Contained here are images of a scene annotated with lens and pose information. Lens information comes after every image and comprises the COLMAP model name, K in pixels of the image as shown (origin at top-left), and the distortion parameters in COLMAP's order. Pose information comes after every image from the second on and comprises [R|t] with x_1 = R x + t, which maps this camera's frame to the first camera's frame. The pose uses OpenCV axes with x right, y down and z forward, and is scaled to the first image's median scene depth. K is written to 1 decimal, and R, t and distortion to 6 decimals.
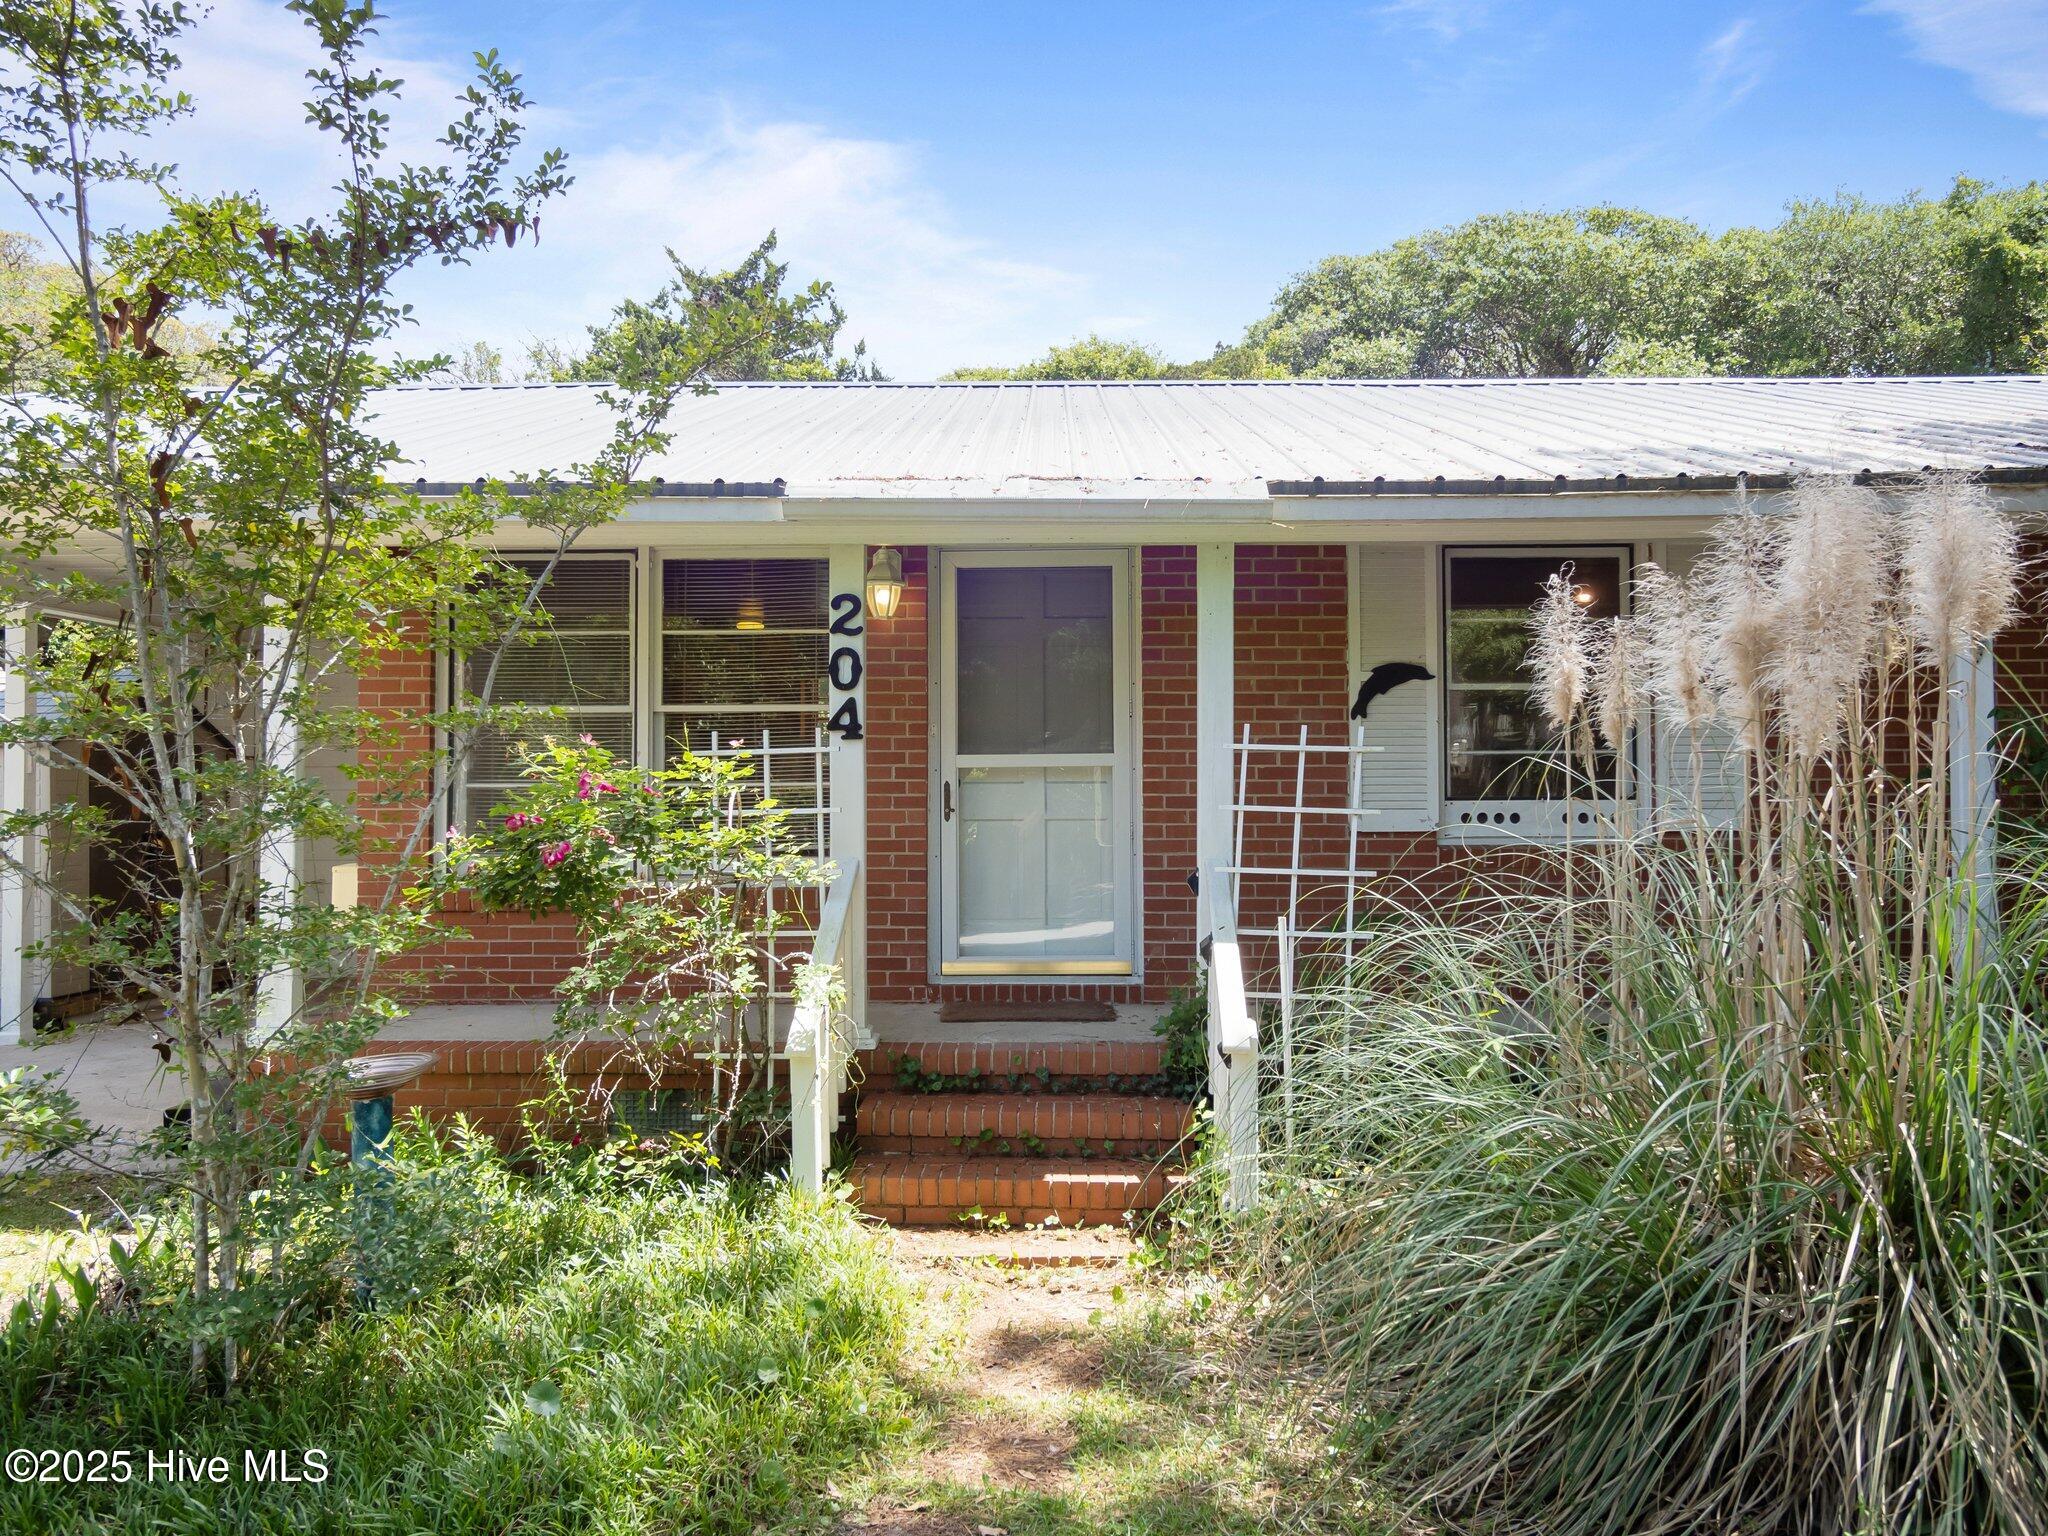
lens RADIAL K [[1562.6, 0, 1024.0], [0, 1562.6, 768.0], [0, 0, 1]] dist [0.002711, 0.000241]
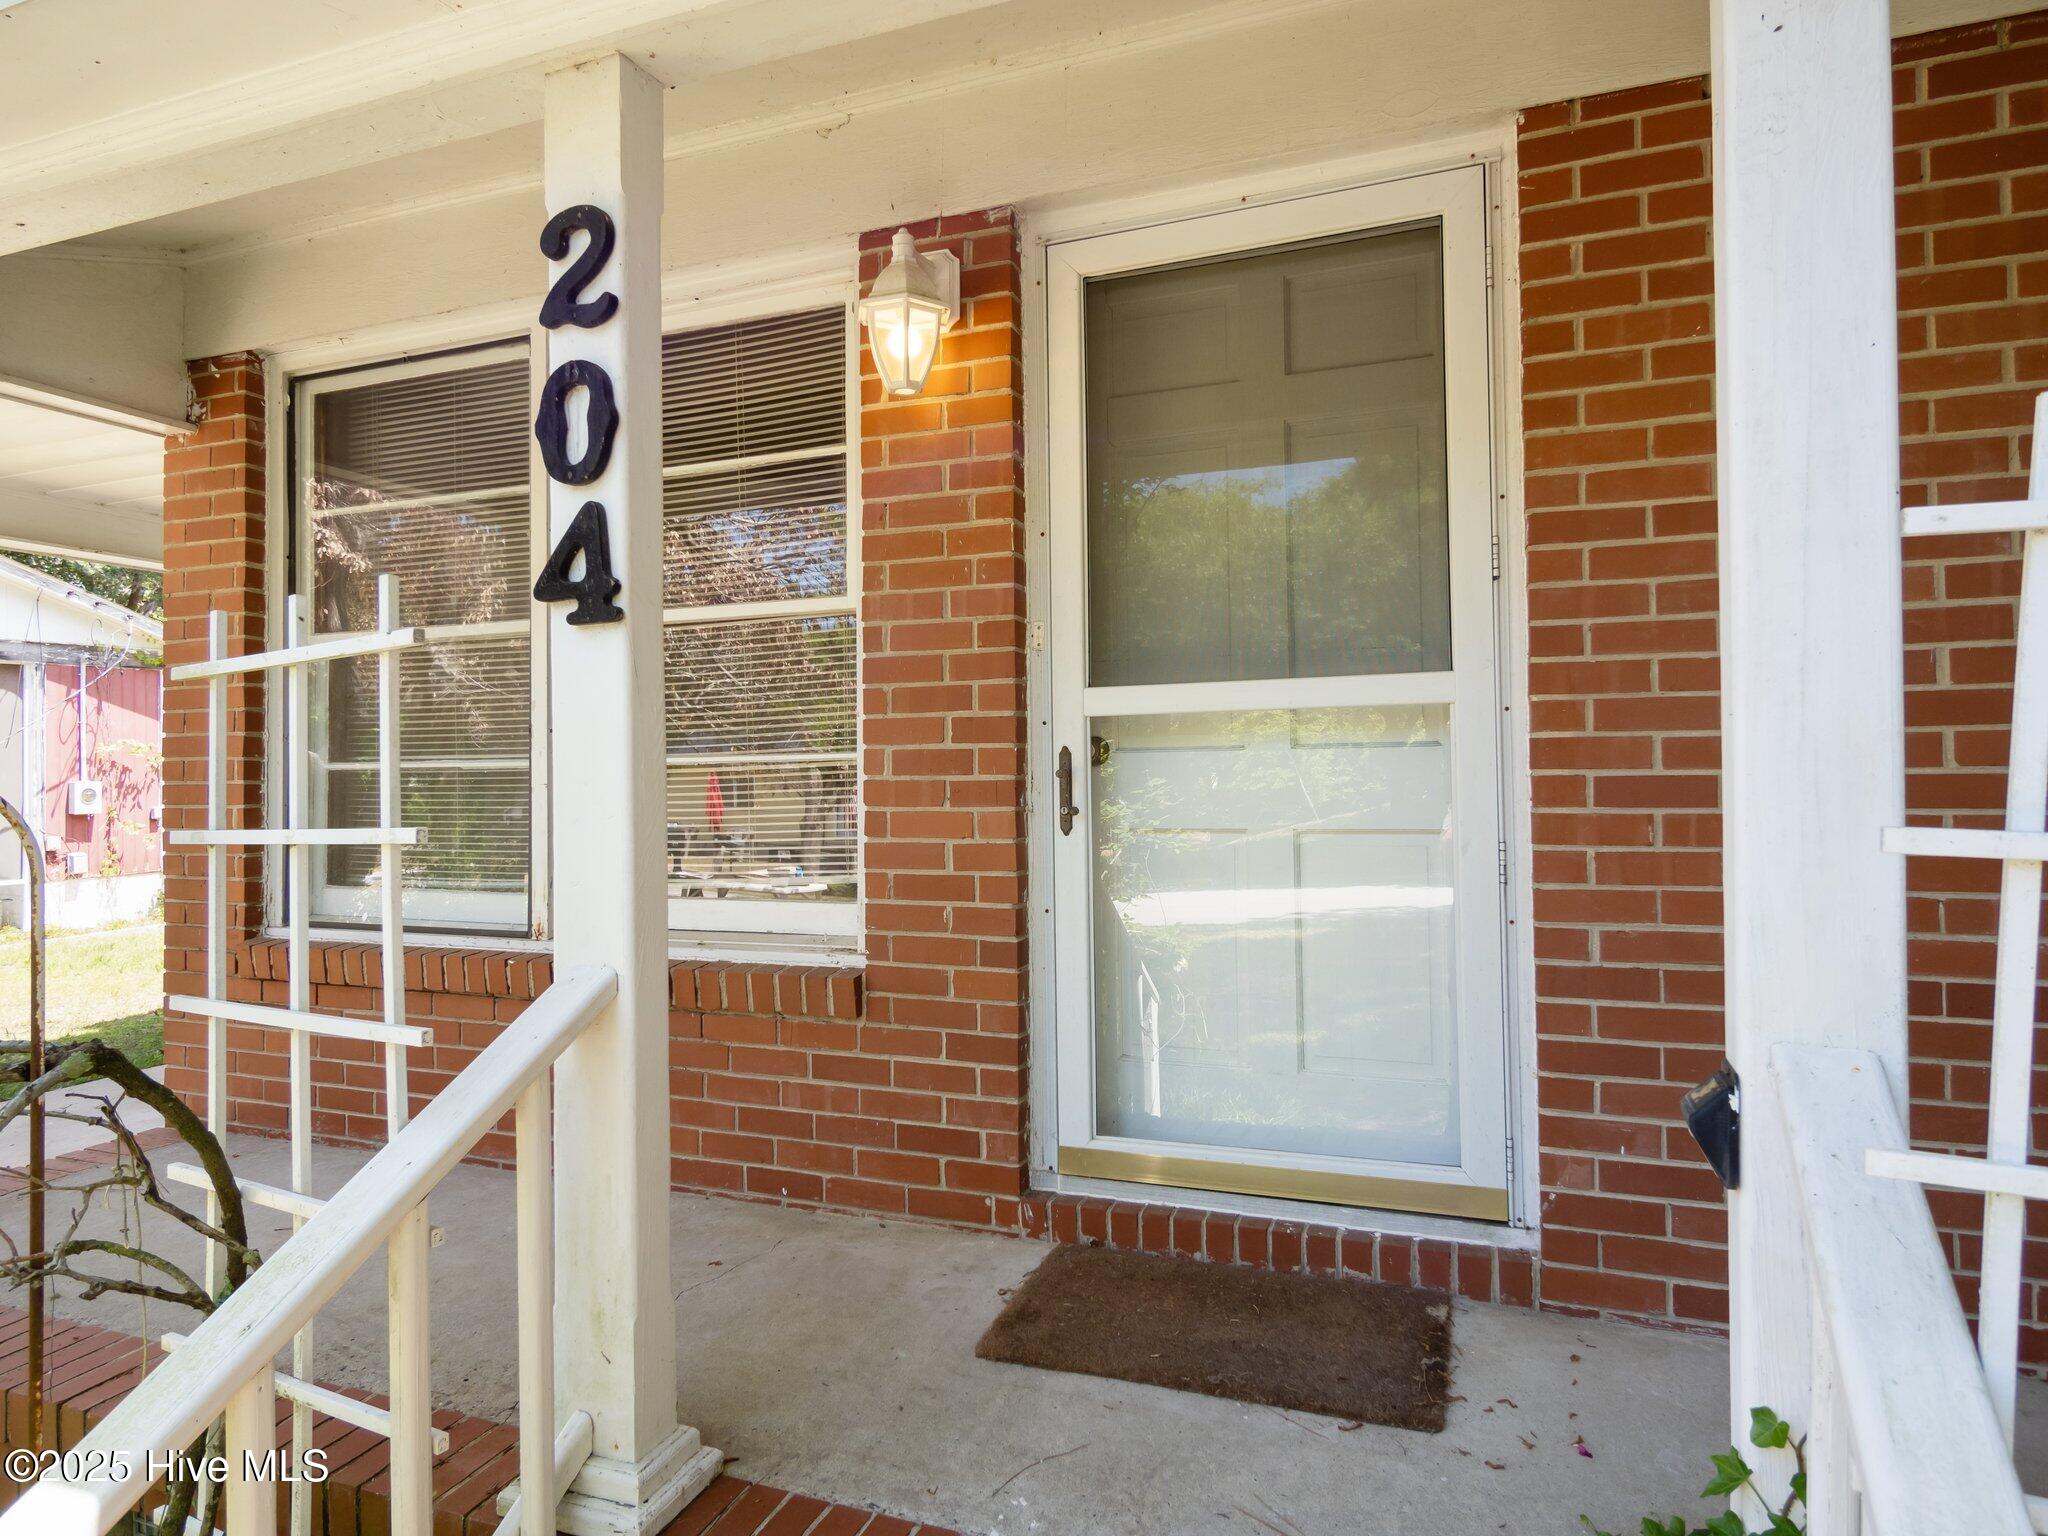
lens RADIAL K [[1254.8, 0, 1028.5], [0, 1254.8, 755.0], [0, 0, 1]] dist [-0.004486, -0.001009]
pose [[0.942644, -0.014771, -0.333473, 0.067623], [0.015952, 0.999872, 0.000804, 0.011331], [0.333419, -0.006078, 0.942759, 0.719096]]
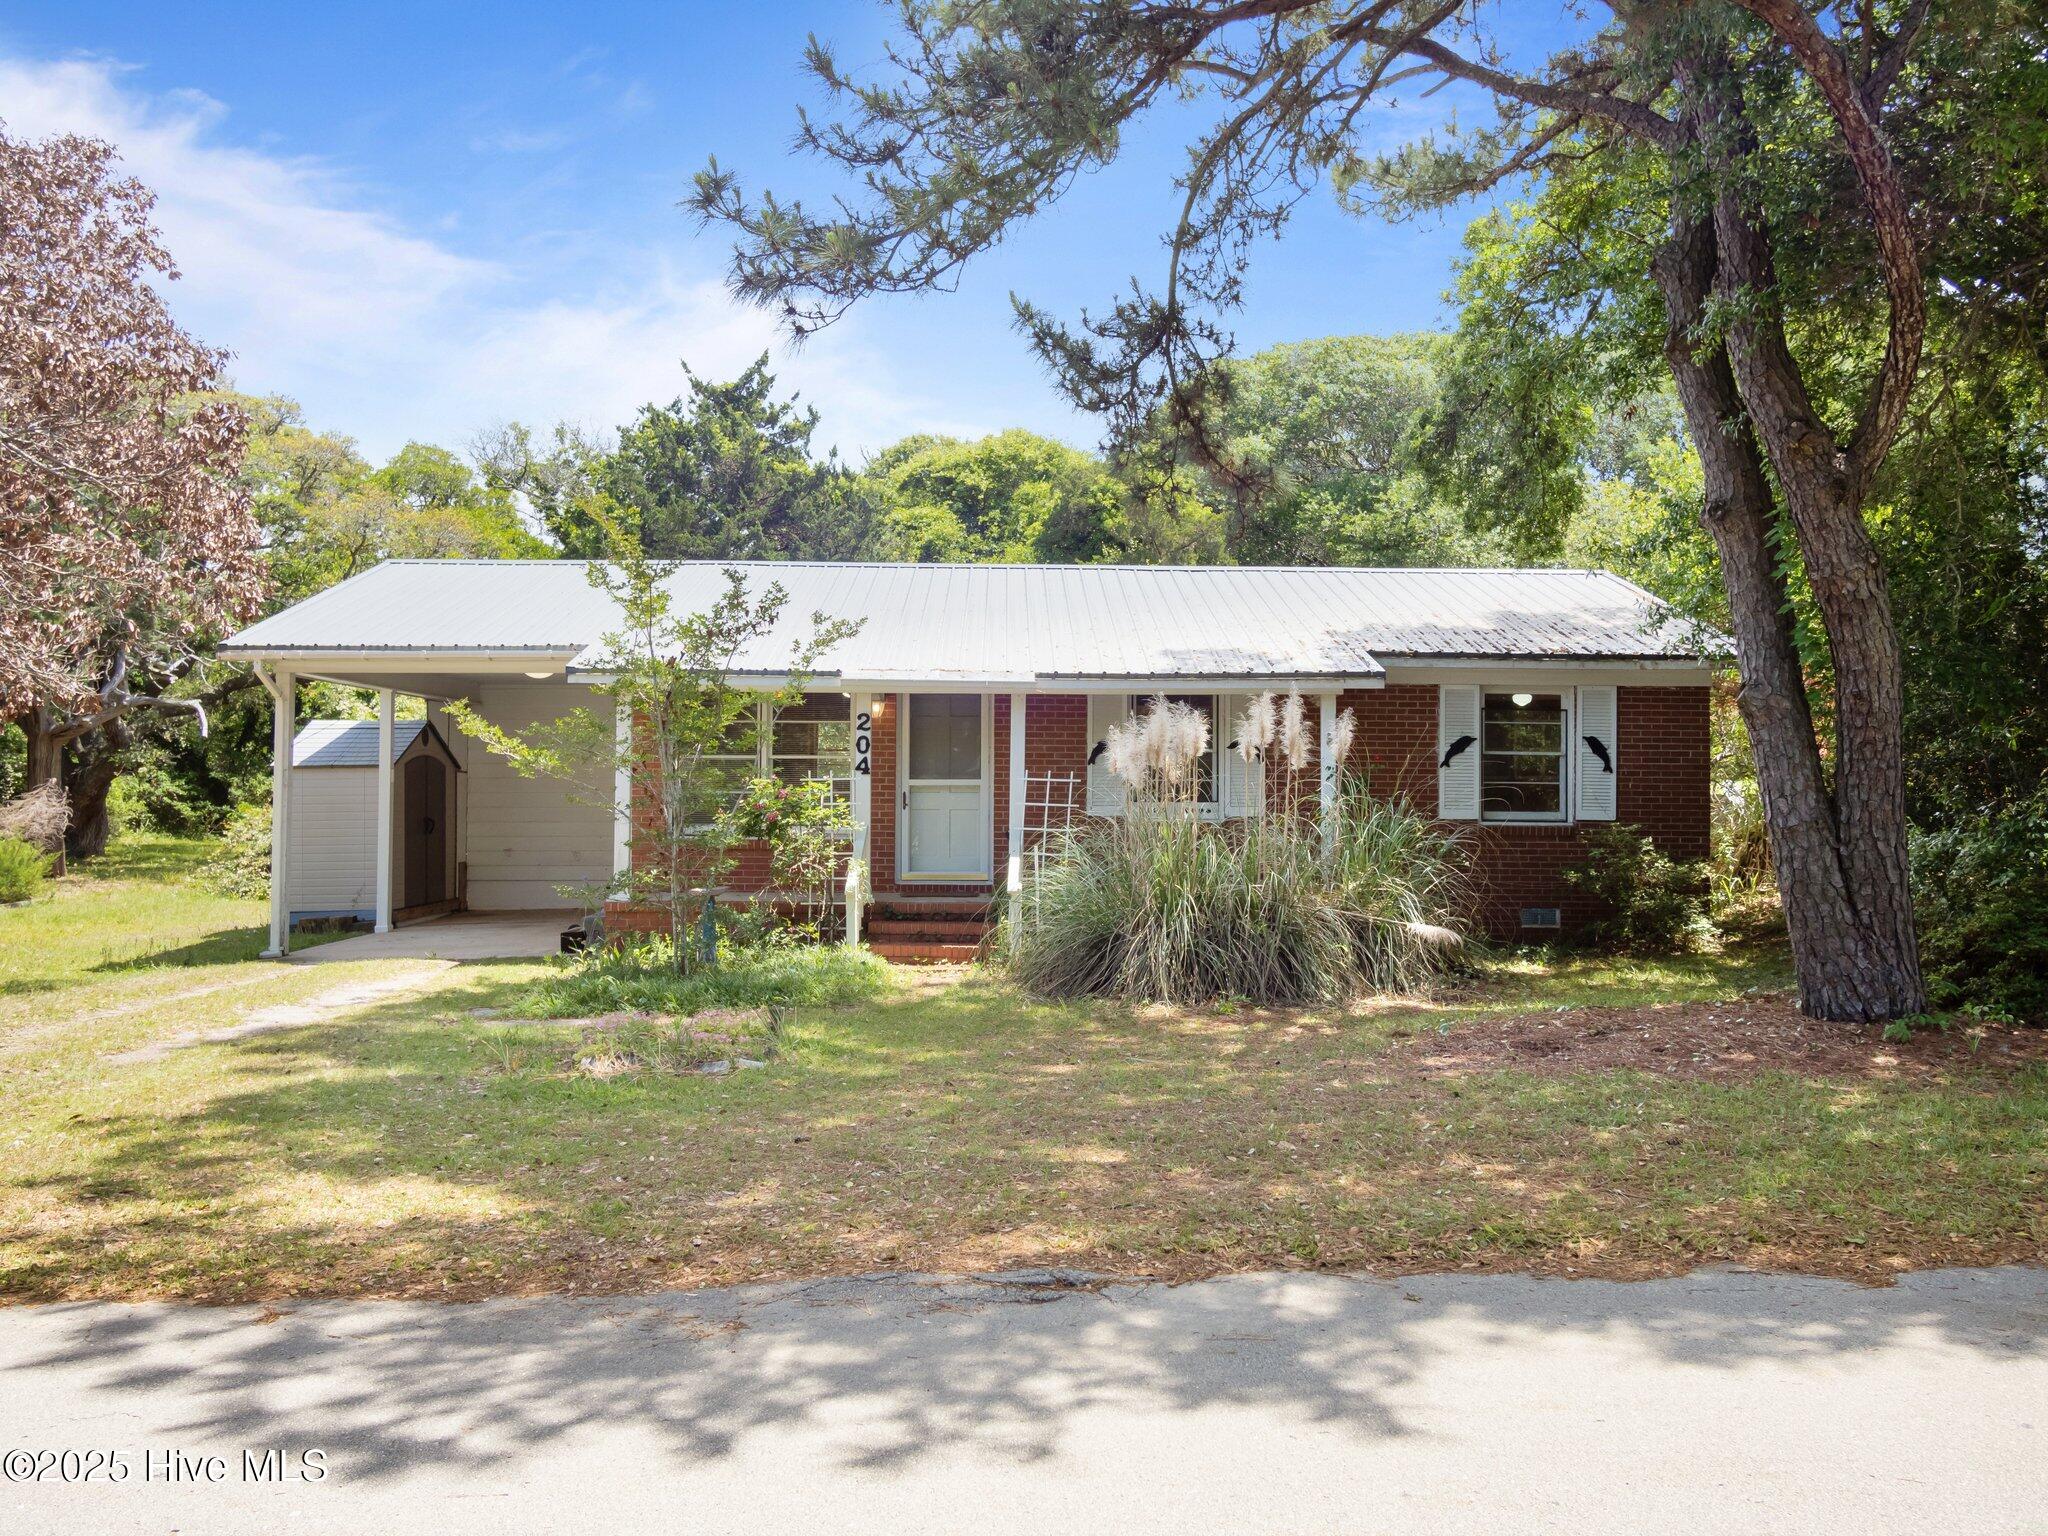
lens RADIAL K [[1645.8, 0, 1024.0], [0, 1645.8, 768.0], [0, 0, 1]] dist [-0.002798, -0.000090]
pose [[0.999534, 0.007972, 0.029469, 0.054155], [-0.007896, 0.999965, -0.002690, -0.021279], [-0.029489, 0.002456, 0.999562, -1.423717]]
